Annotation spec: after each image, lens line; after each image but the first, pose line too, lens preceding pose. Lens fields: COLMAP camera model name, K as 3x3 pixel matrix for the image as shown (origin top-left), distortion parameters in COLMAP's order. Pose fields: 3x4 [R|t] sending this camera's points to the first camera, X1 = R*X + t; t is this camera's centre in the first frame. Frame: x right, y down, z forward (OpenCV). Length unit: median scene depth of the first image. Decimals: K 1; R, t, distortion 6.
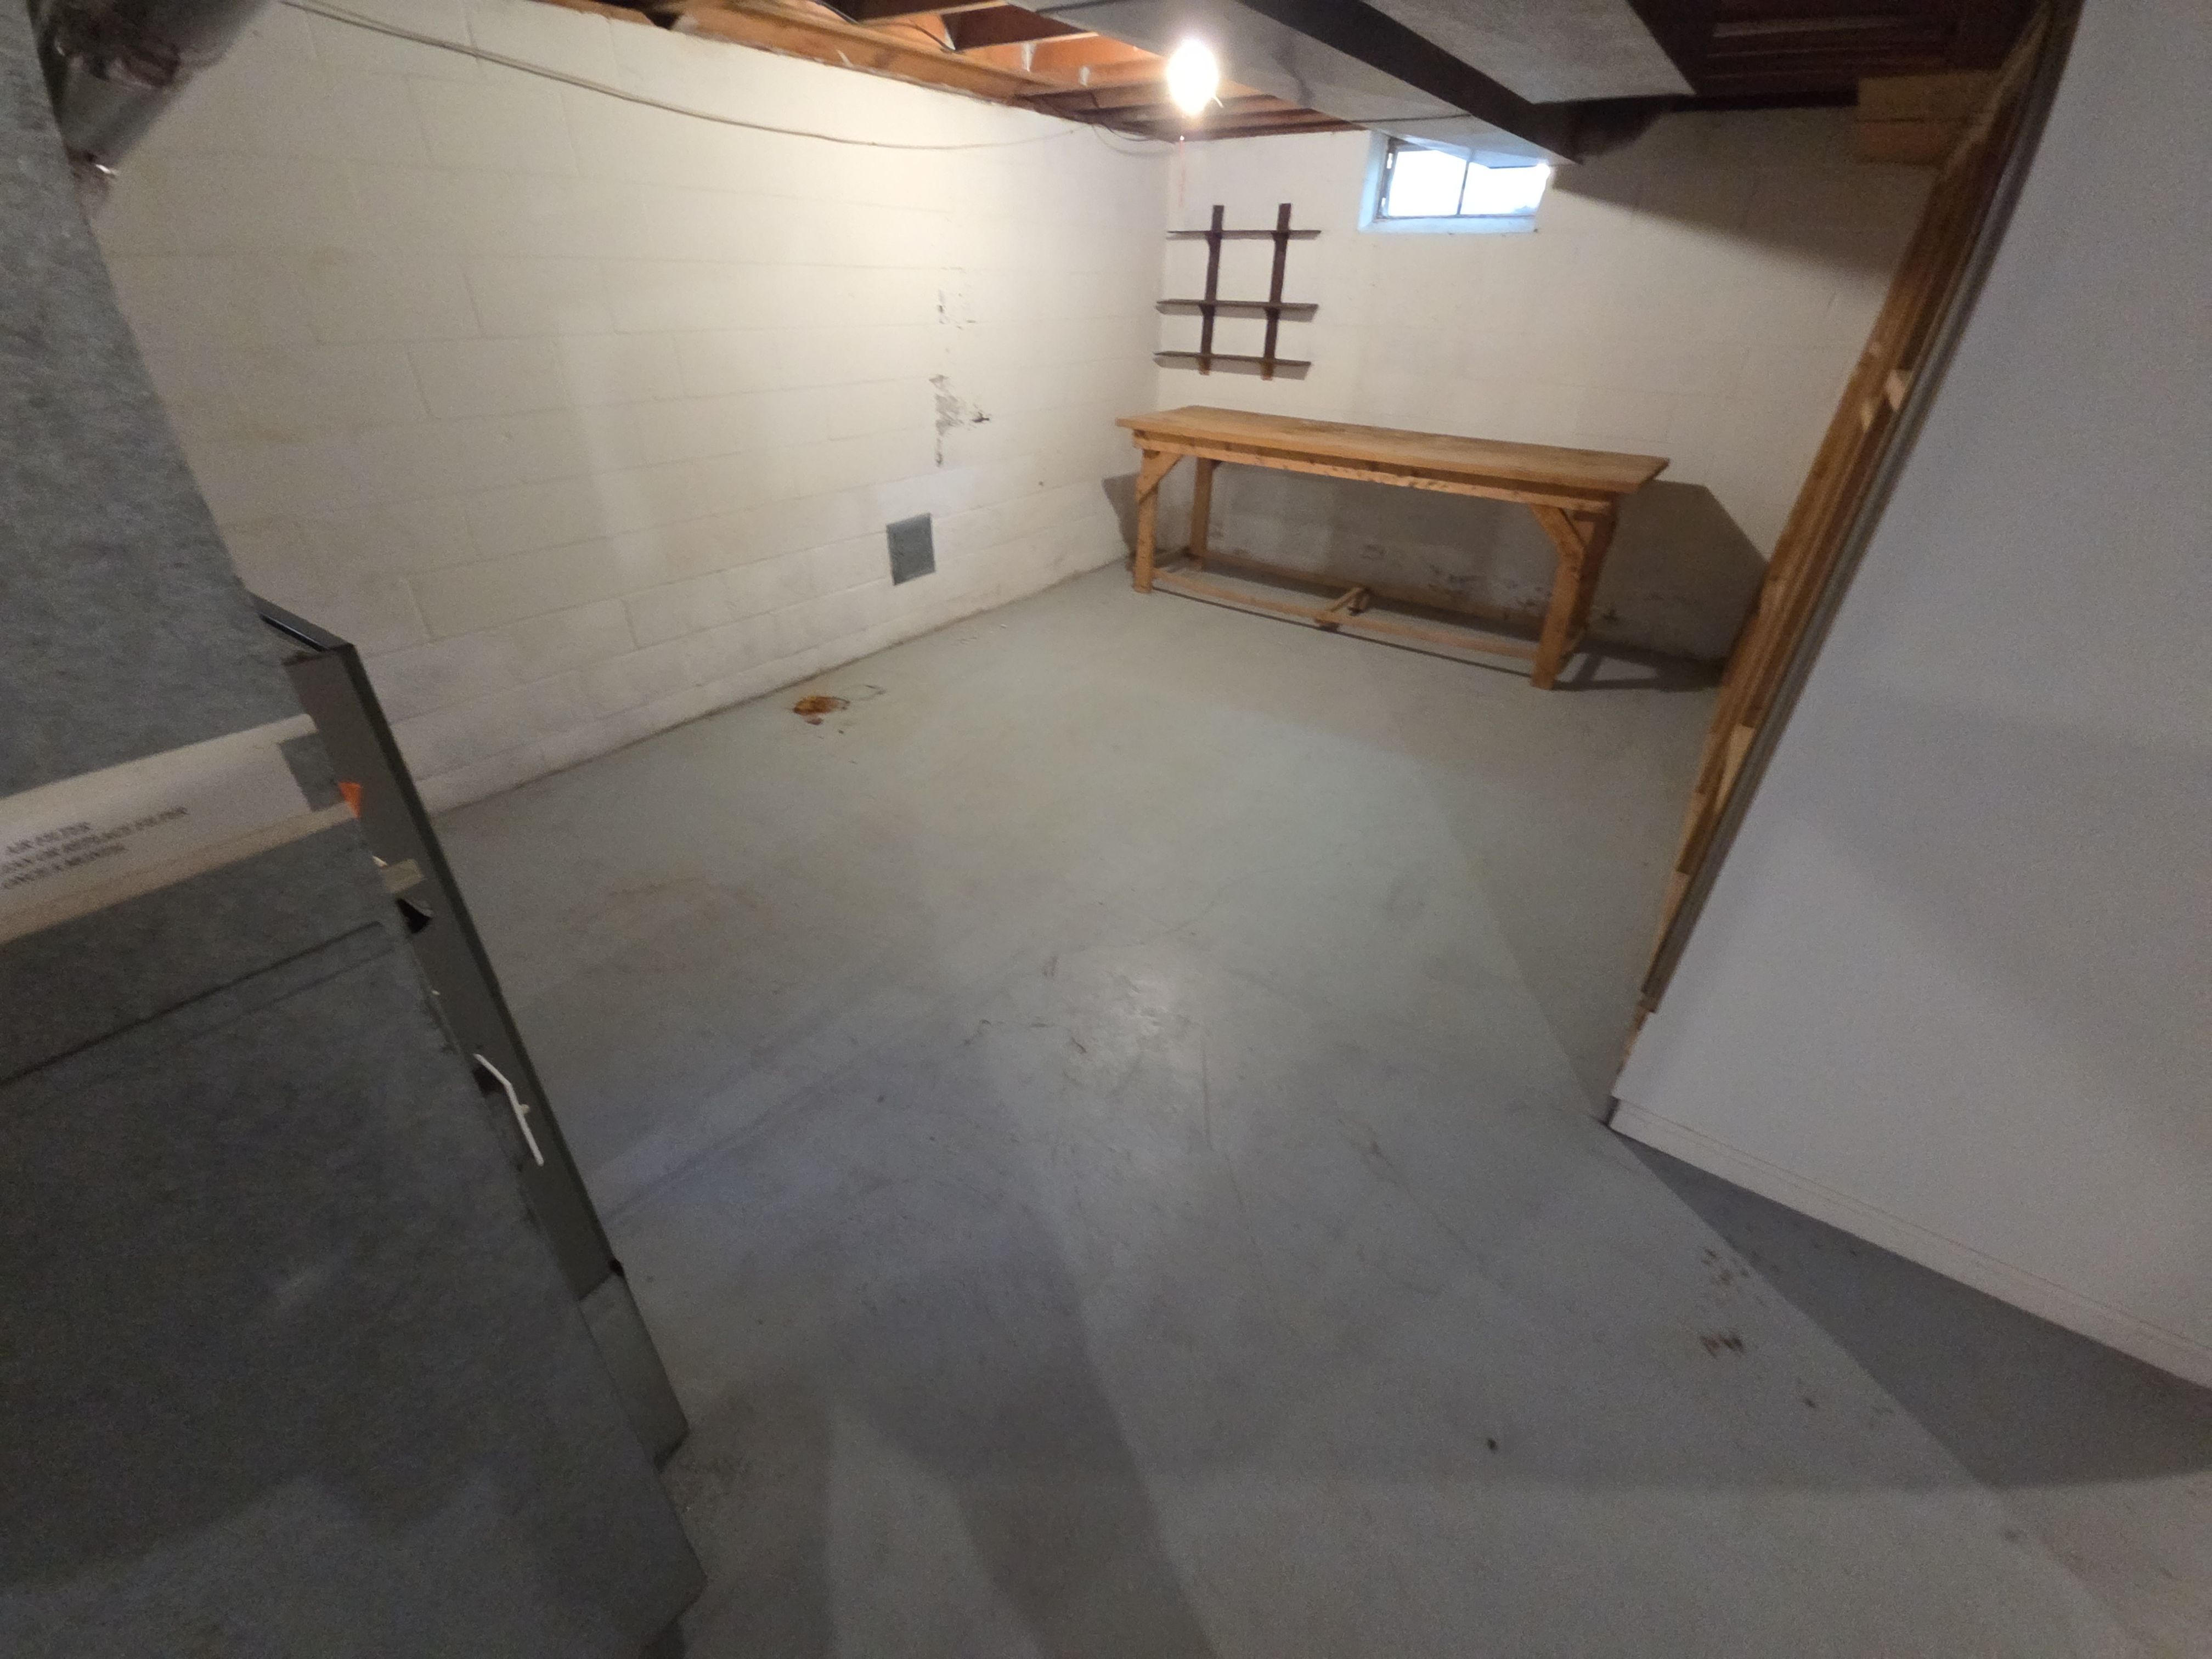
lens RADIAL K [[872.2, 0, 1101.3], [0, 872.2, 820.9], [0, 0, 1]] dist [0.000774, -0.000897]
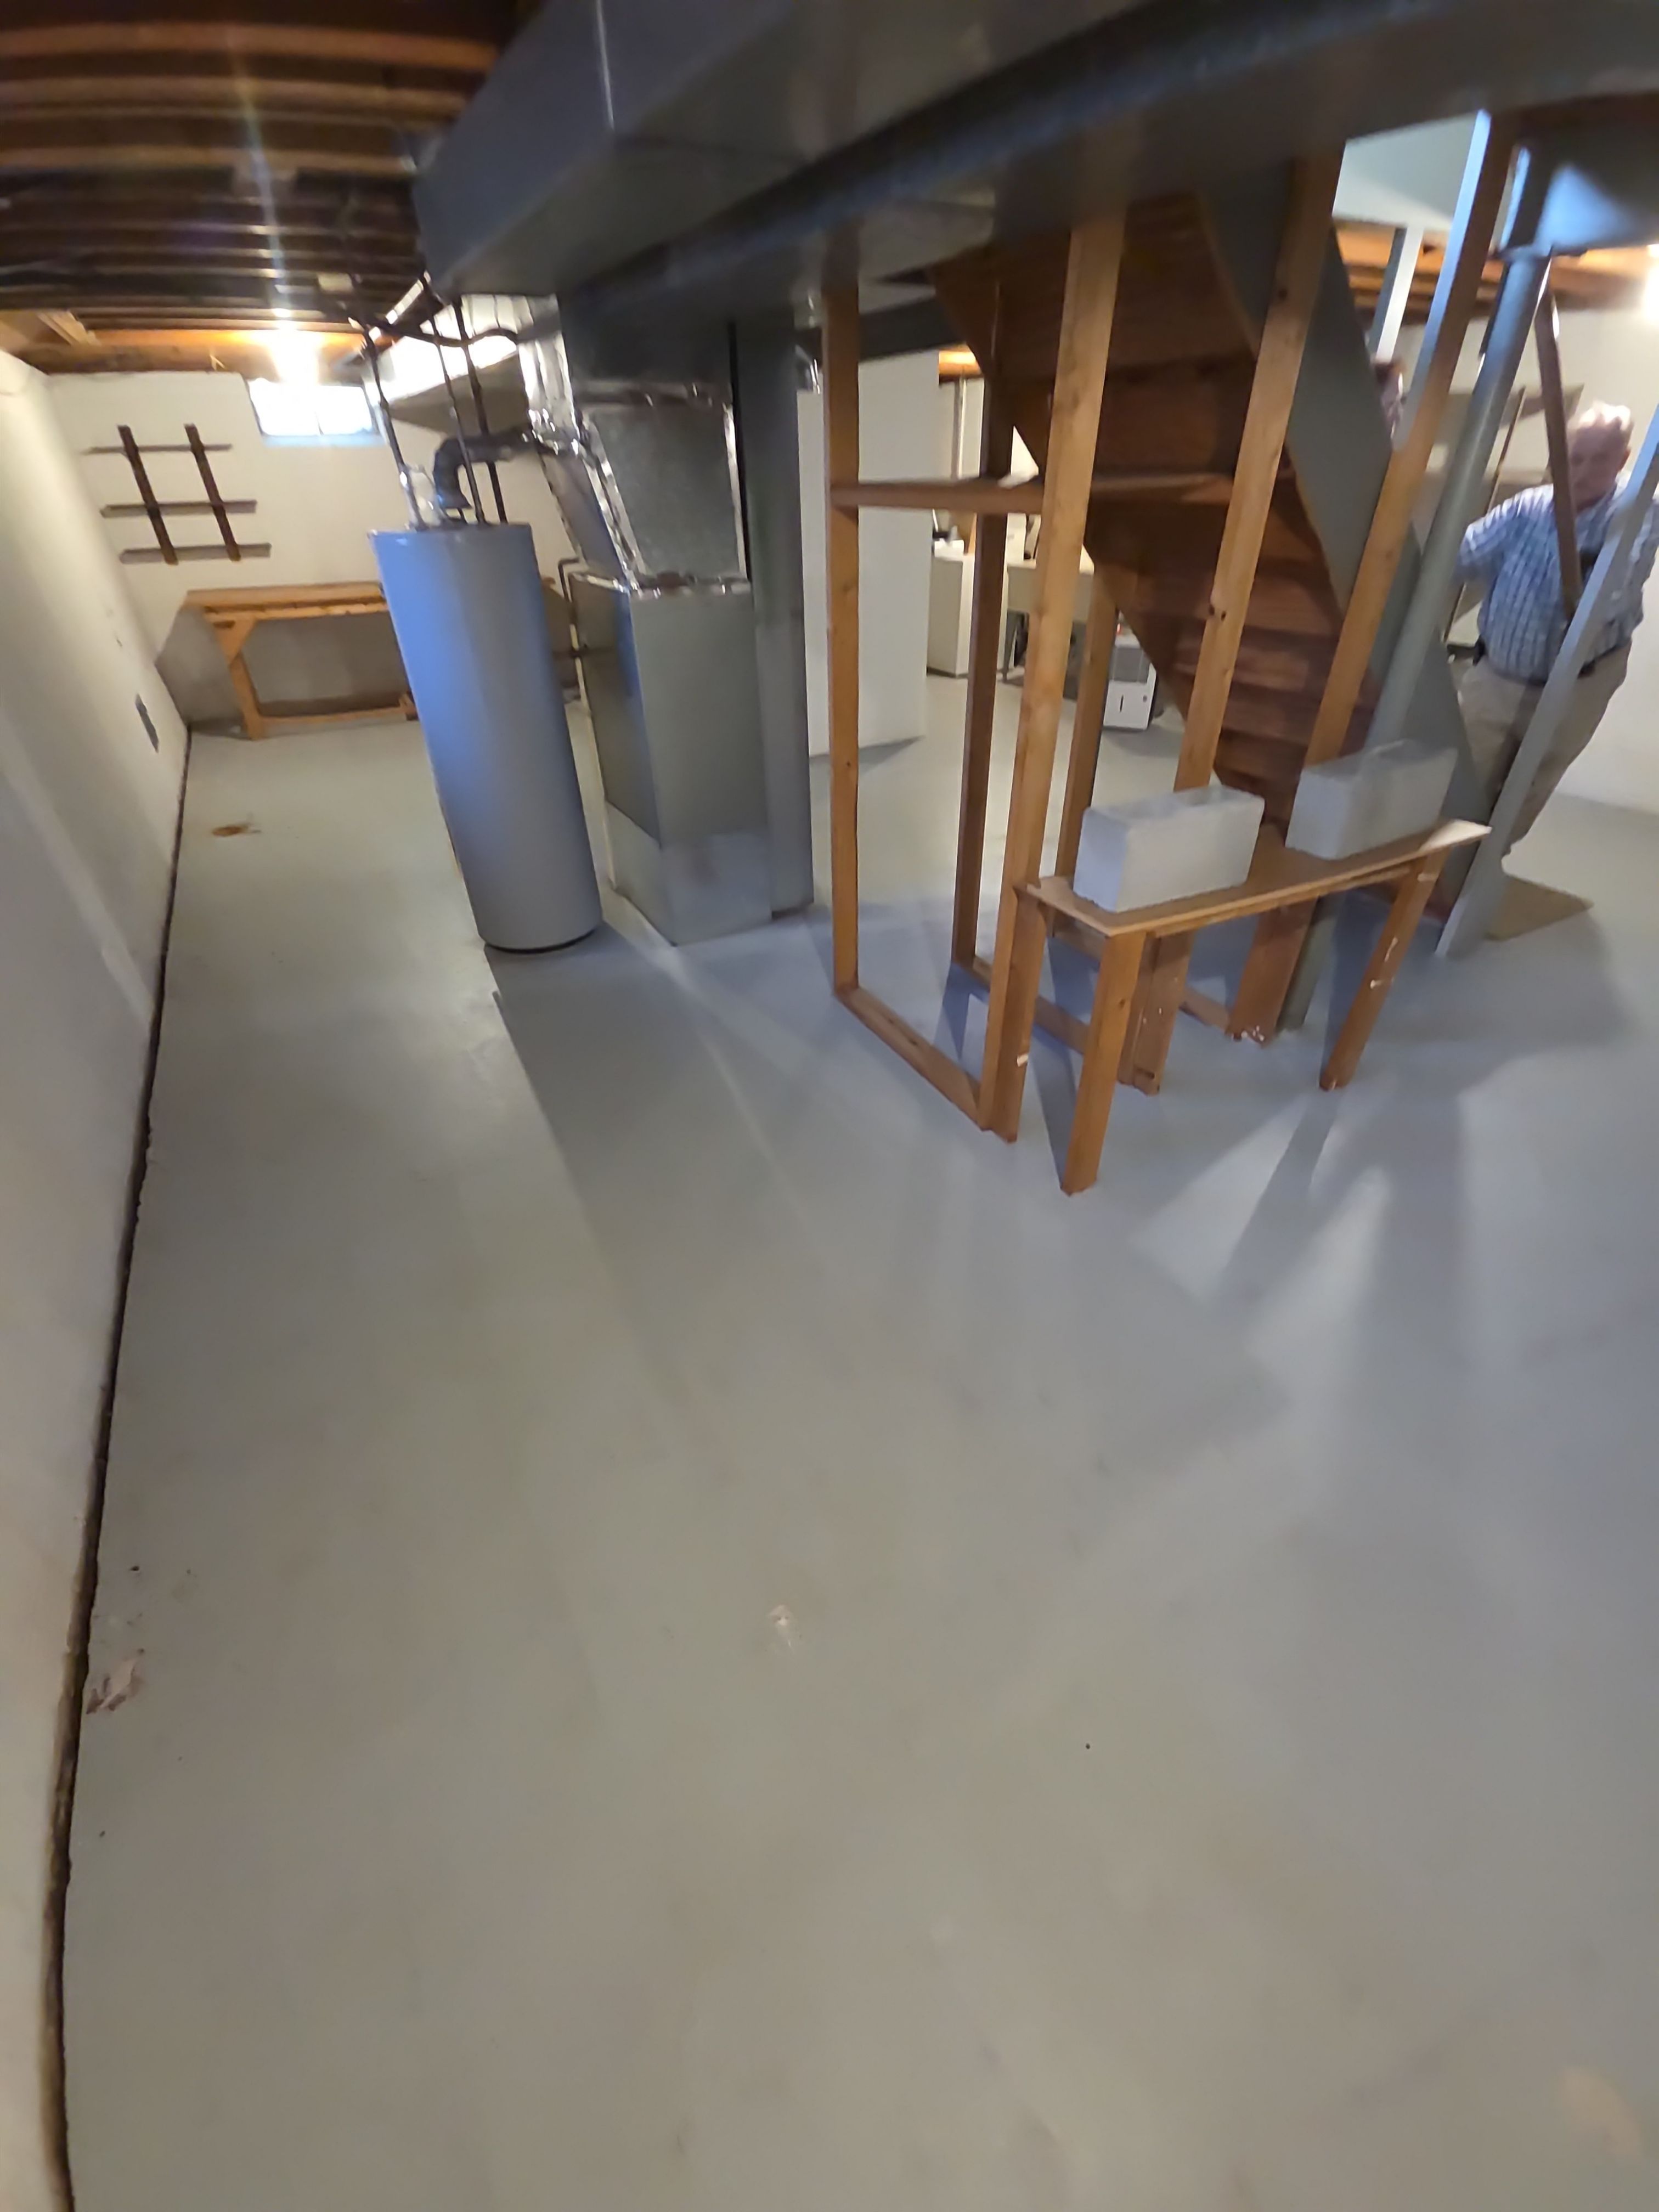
lens RADIAL K [[899.9, 0, 828.0], [0, 899.9, 1098.2], [0, 0, 1]] dist [0.015651, -0.011981]
pose [[0.429859, -0.541022, 0.722853, -0.880698], [0.492129, 0.811610, 0.314799, 0.163613], [-0.756988, 0.220418, 0.615131, -0.342061]]
